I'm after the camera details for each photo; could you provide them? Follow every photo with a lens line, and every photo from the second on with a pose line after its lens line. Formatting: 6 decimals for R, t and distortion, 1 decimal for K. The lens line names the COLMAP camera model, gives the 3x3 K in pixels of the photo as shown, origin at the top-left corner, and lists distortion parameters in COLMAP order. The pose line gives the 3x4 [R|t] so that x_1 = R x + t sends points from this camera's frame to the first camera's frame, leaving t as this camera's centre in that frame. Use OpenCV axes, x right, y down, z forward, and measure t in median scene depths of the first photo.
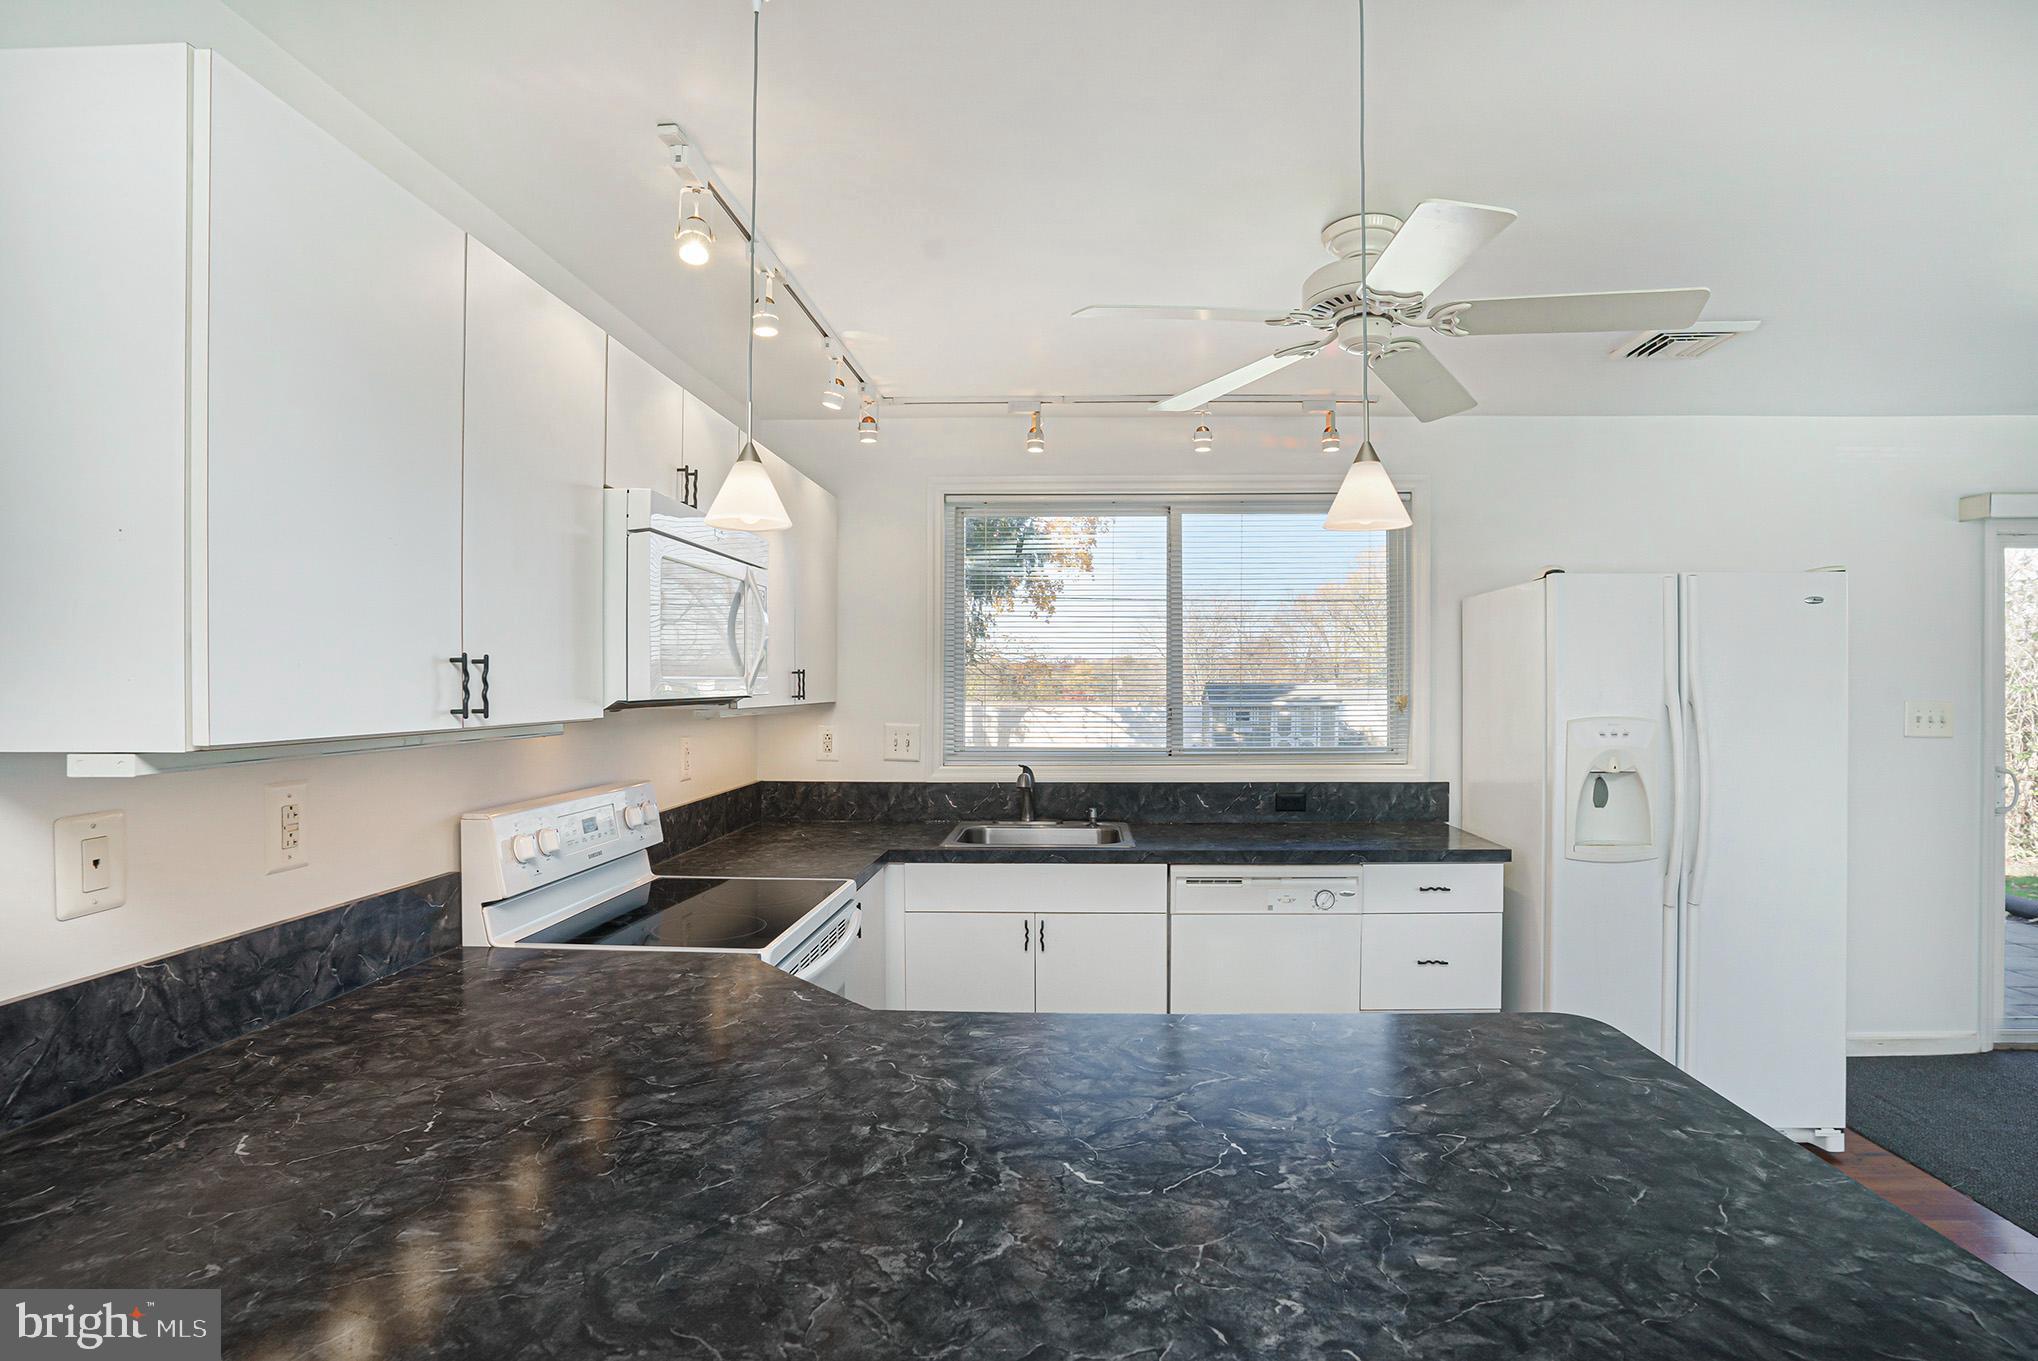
lens RADIAL K [[1040.6, 0, 1058.0], [0, 1040.6, 692.9], [0, 0, 1]] dist [-0.063512, 0.032476]
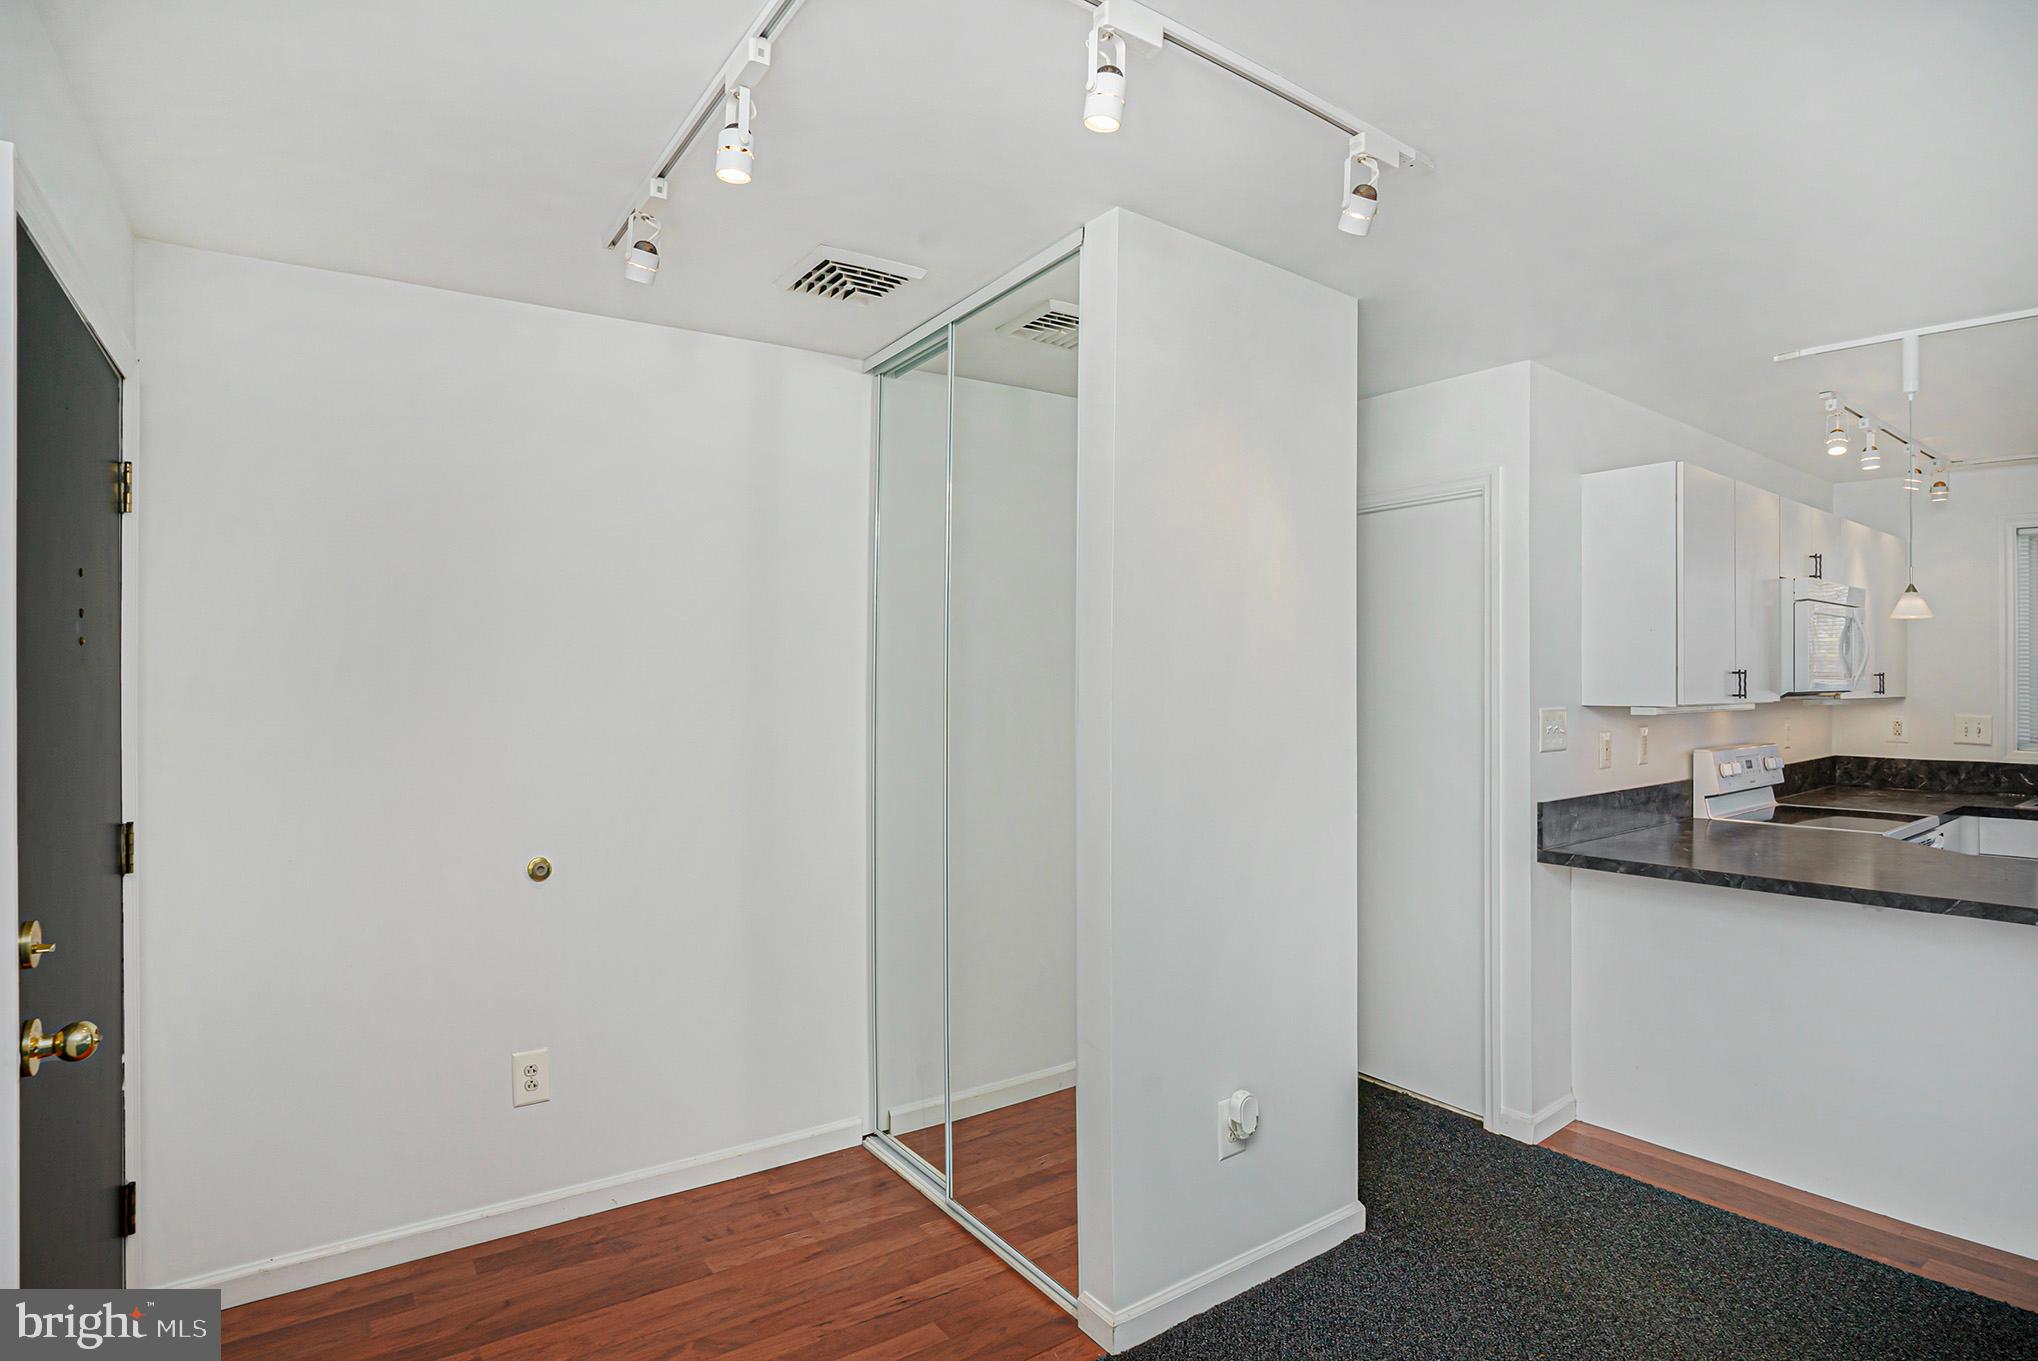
lens RADIAL K [[1009.9, 0, 1013.7], [0, 1009.9, 685.3], [0, 0, 1]] dist [-0.036176, 0.001655]
pose [[0.619898, -0.006794, -0.784653, 0.065376], [-0.001098, 0.999954, -0.009525, 0.008571], [0.784681, 0.006766, 0.619862, -0.741713]]
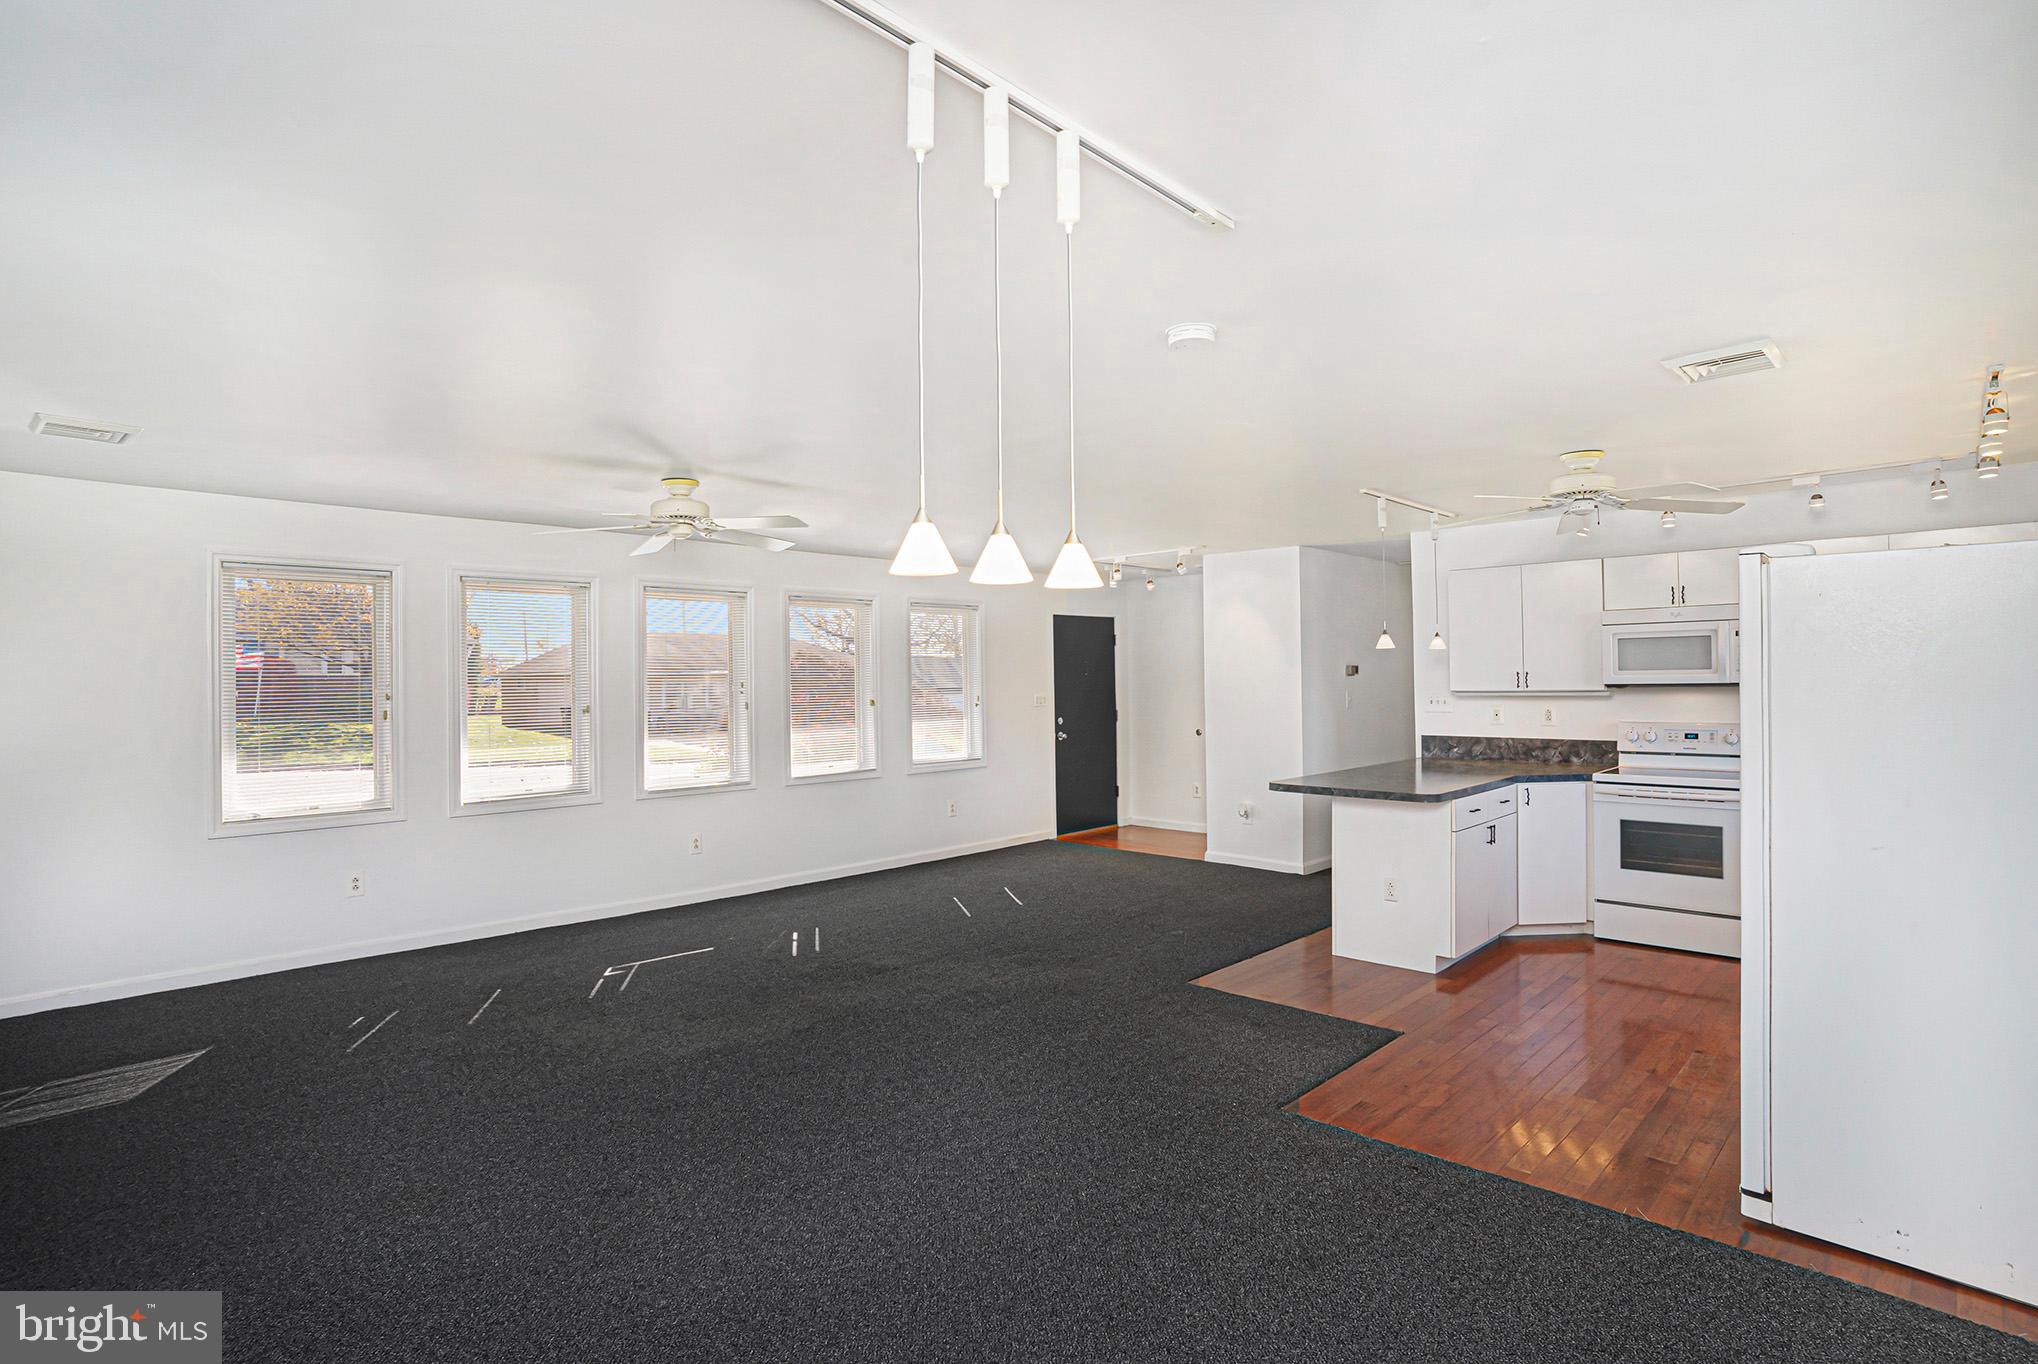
lens RADIAL K [[1050.7, 0, 1019.0], [0, 1050.7, 682.0], [0, 0, 1]] dist [-0.045936, 0.000057]
pose [[-0.675707, 0.003805, -0.737160, 1.749366], [-0.000143, 0.999986, 0.005293, -0.008339], [0.737170, 0.003682, -0.675697, 1.074729]]
